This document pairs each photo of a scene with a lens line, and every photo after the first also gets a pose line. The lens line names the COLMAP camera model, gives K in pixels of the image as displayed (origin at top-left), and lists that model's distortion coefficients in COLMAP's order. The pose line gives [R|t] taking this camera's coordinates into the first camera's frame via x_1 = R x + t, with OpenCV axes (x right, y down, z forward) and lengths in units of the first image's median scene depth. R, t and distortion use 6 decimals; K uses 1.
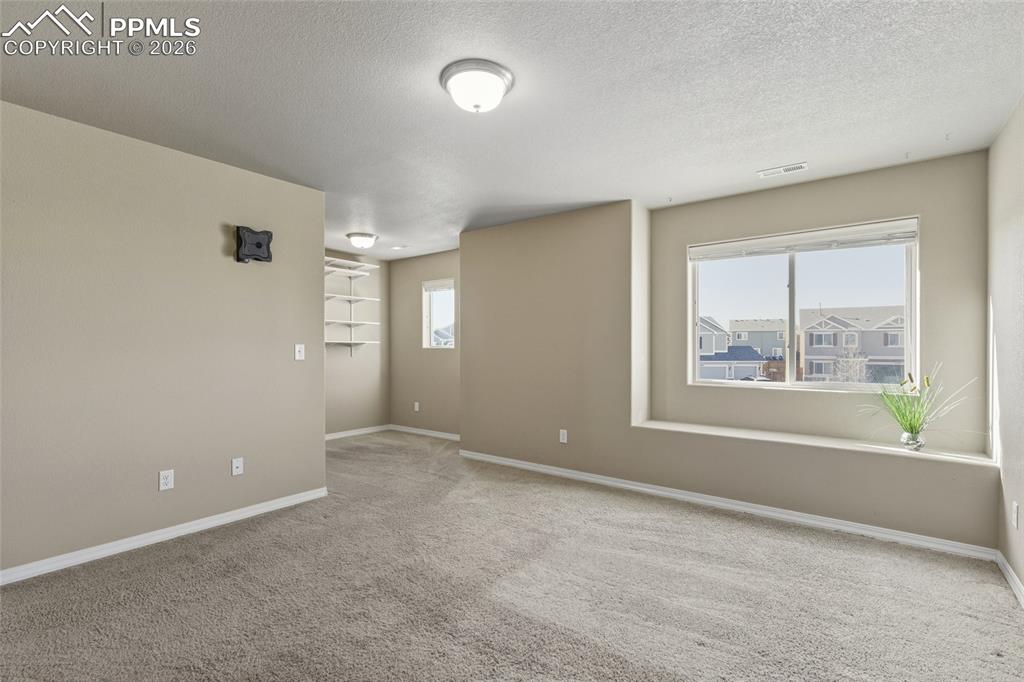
lens RADIAL K [[468.4, 0, 510.8], [0, 468.4, 347.4], [0, 0, 1]] dist [0.000306, 0.000243]
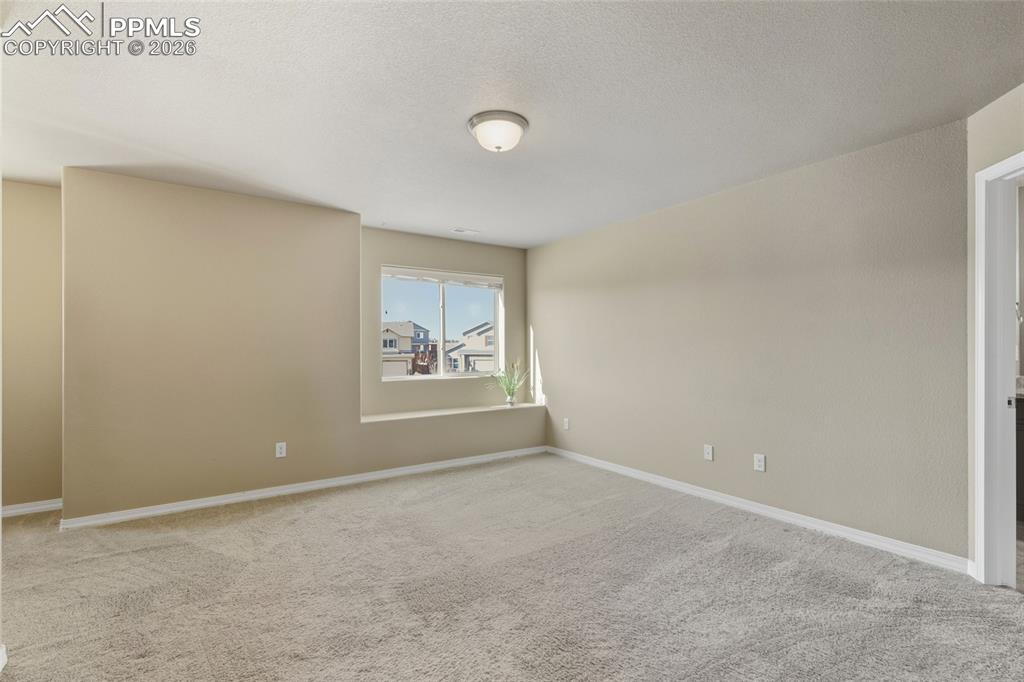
lens RADIAL K [[468.4, 0, 502.9], [0, 468.4, 340.8], [0, 0, 1]] dist [0.000306, 0.000243]
pose [[0.319373, 0.007731, 0.947598, -0.629834], [0.004534, 0.999943, -0.009686, -0.010080], [-0.947618, 0.007390, 0.319319, 0.318056]]
